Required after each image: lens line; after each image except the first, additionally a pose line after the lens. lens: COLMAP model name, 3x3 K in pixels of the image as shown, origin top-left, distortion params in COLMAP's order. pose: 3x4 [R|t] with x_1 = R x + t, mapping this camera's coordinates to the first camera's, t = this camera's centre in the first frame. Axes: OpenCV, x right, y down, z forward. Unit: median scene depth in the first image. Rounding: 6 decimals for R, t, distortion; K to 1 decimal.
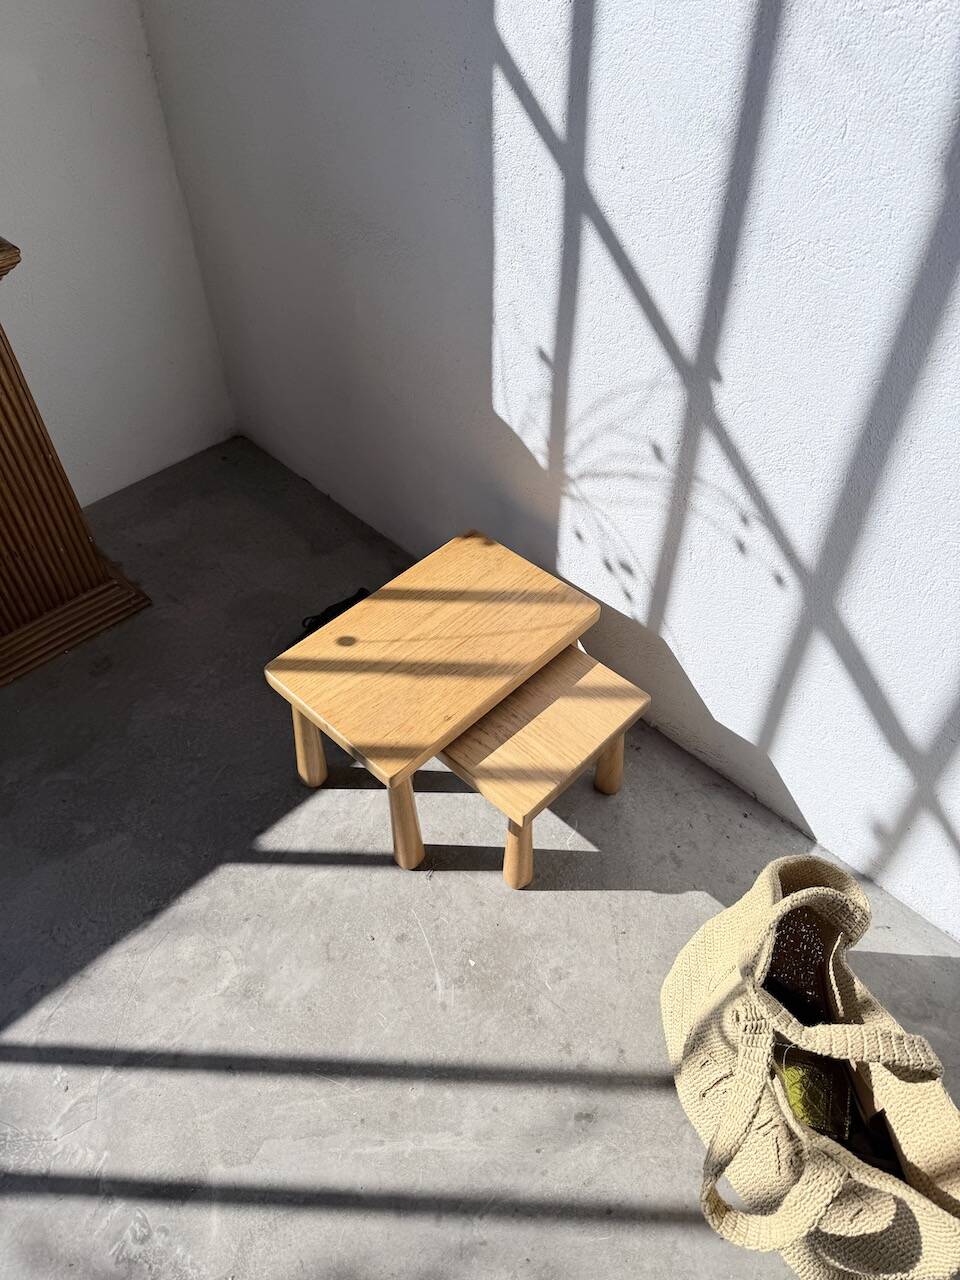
lens RADIAL K [[916.6, 0, 480.0], [0, 916.6, 640.0], [0, 0, 1]] dist [-0.003215, -0.006229]
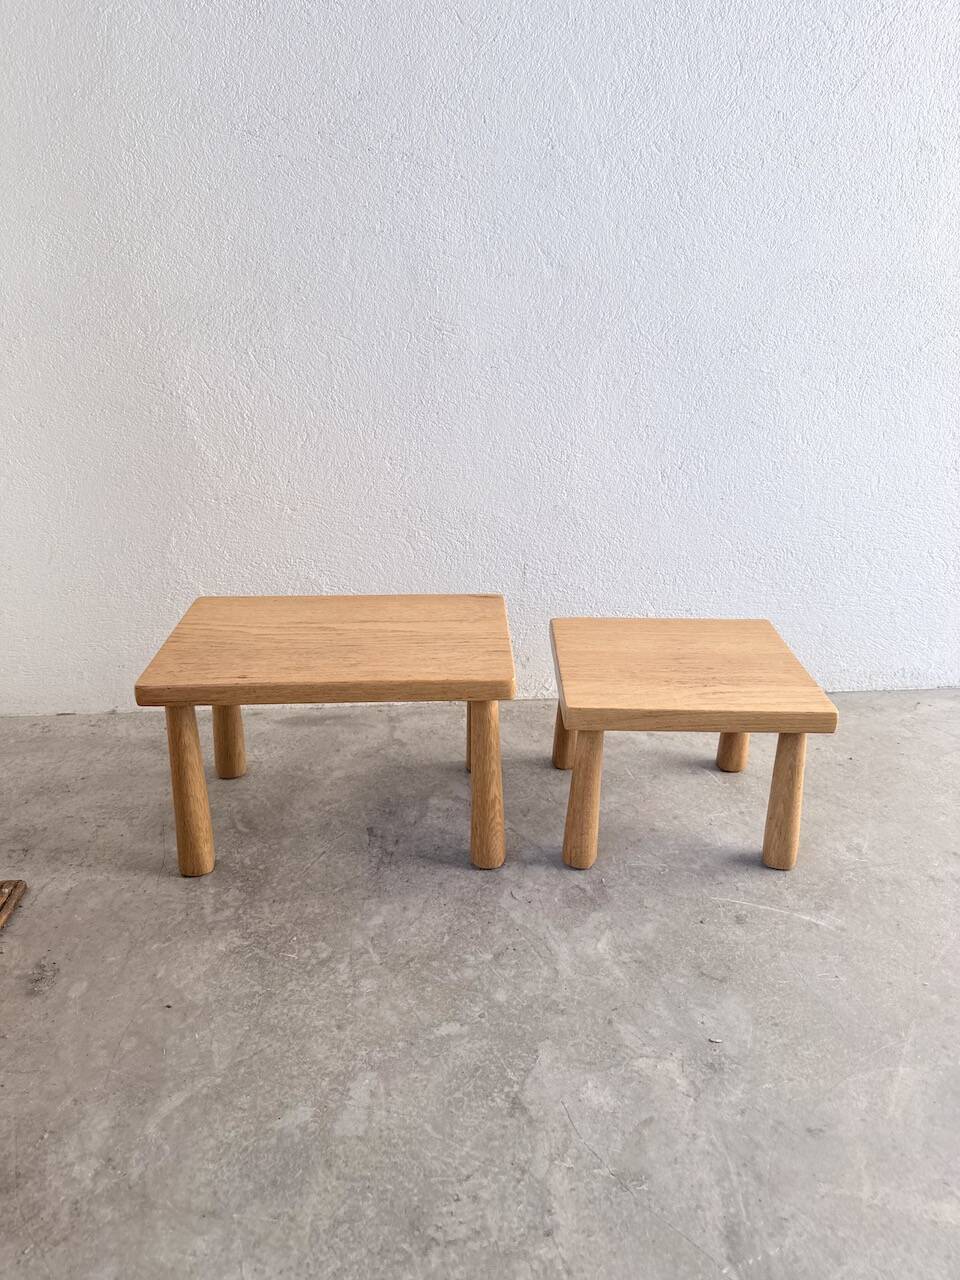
lens RADIAL K [[912.8, 0, 475.4], [0, 912.8, 633.4], [0, 0, 1]] dist [0.002156, -0.011865]
pose [[0.657516, -0.293708, 0.693836, -0.692986], [0.544487, 0.821745, -0.168132, 0.116240], [-0.520774, 0.488335, 0.700231, 0.398733]]
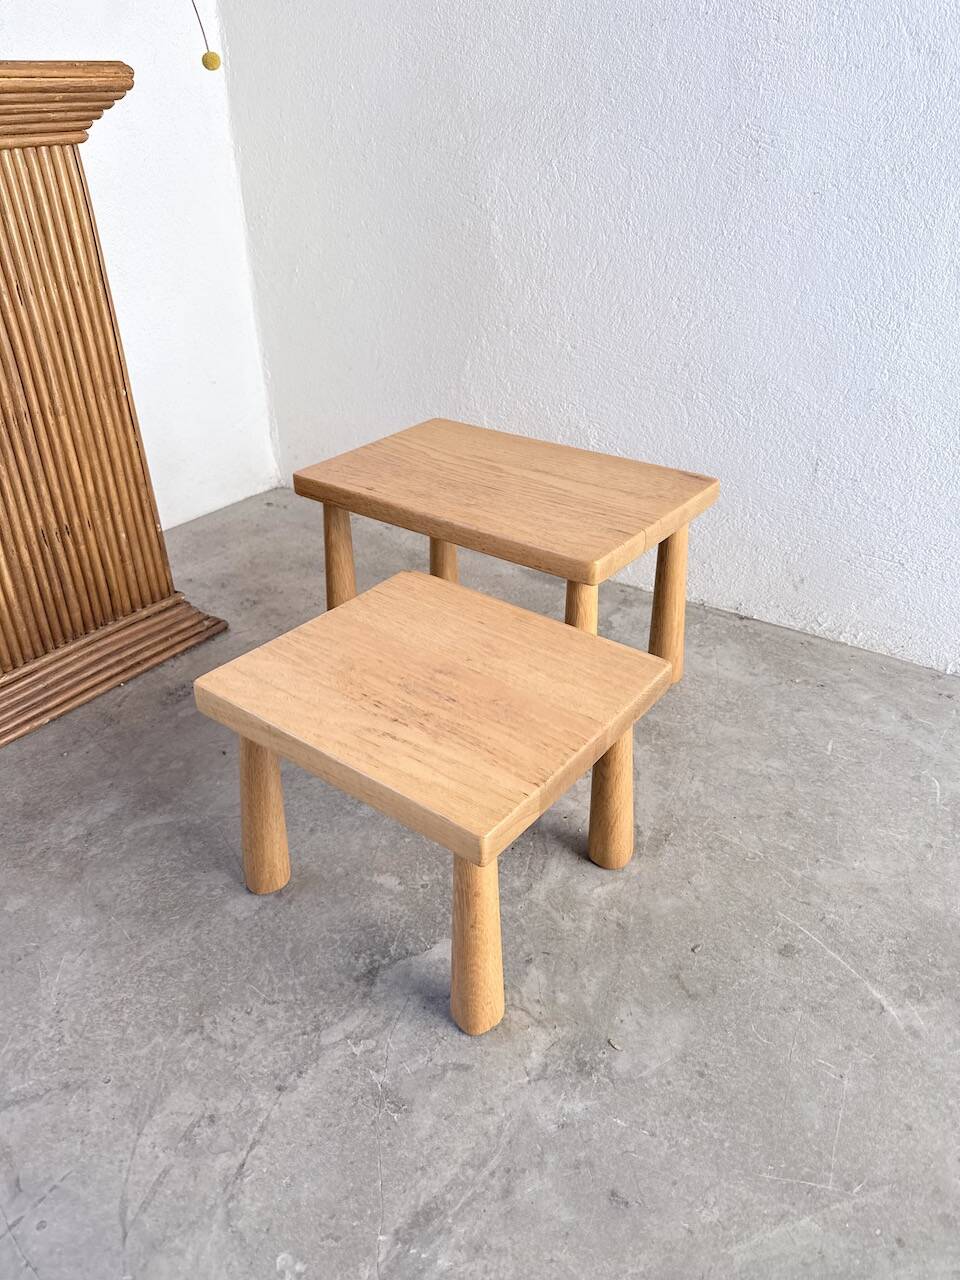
lens RADIAL K [[911.7, 0, 473.5], [0, 911.7, 633.3], [0, 0, 1]] dist [0.037999, -0.077095]
pose [[0.985537, -0.088960, 0.144235, -0.344490], [0.126592, 0.952314, -0.277620, 0.251144], [-0.112660, 0.291864, 0.949802, 0.348567]]
